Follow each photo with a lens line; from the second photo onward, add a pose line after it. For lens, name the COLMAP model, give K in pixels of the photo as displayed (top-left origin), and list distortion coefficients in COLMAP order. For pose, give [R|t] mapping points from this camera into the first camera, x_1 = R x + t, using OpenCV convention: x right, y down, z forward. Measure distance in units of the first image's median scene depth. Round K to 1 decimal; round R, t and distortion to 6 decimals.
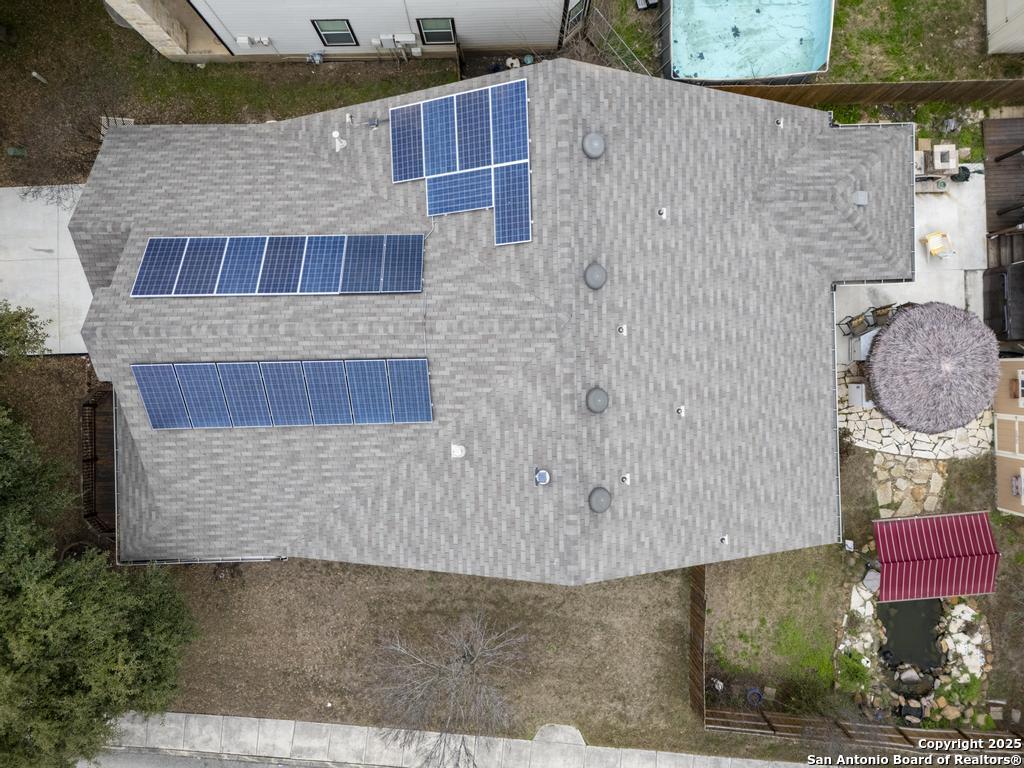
lens RADIAL K [[770.8, 0, 512.0], [0, 770.8, 384.0], [0, 0, 1]] dist [-0.001586, -0.003345]
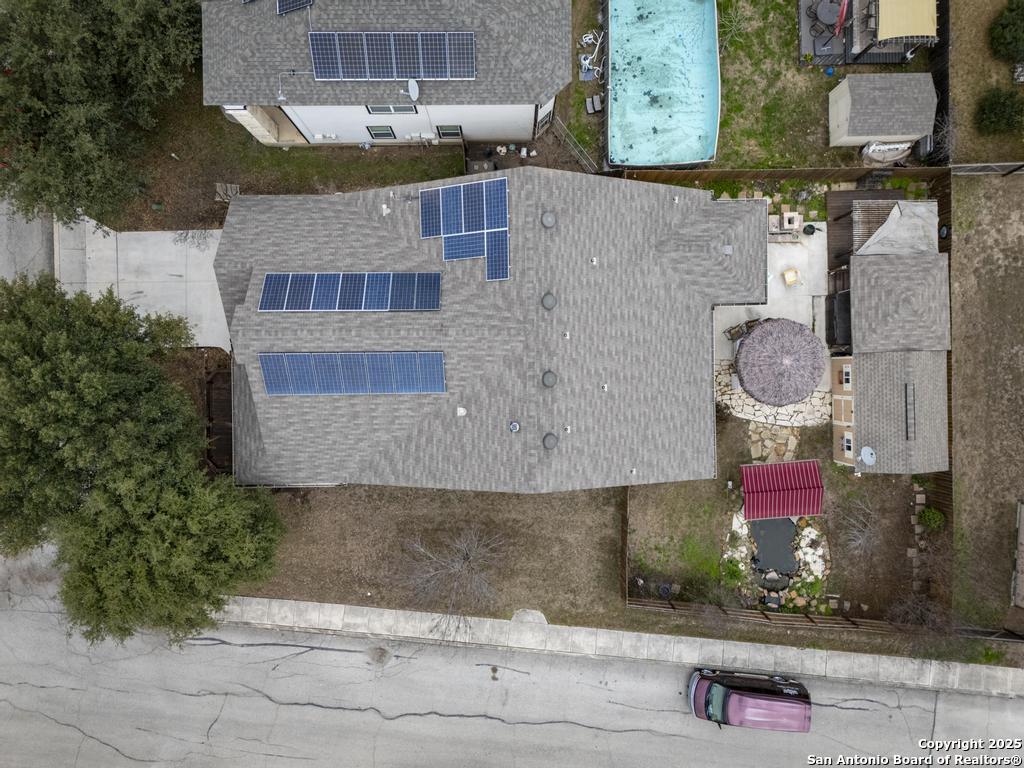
lens RADIAL K [[770.8, 0, 512.0], [0, 770.8, 384.0], [0, 0, 1]] dist [-0.001586, -0.003345]
pose [[0.999945, 0.010347, 0.001982, 0.026752], [-0.010346, 0.999946, -0.000574, 0.029207], [-0.001988, 0.000553, 0.999998, -0.528796]]
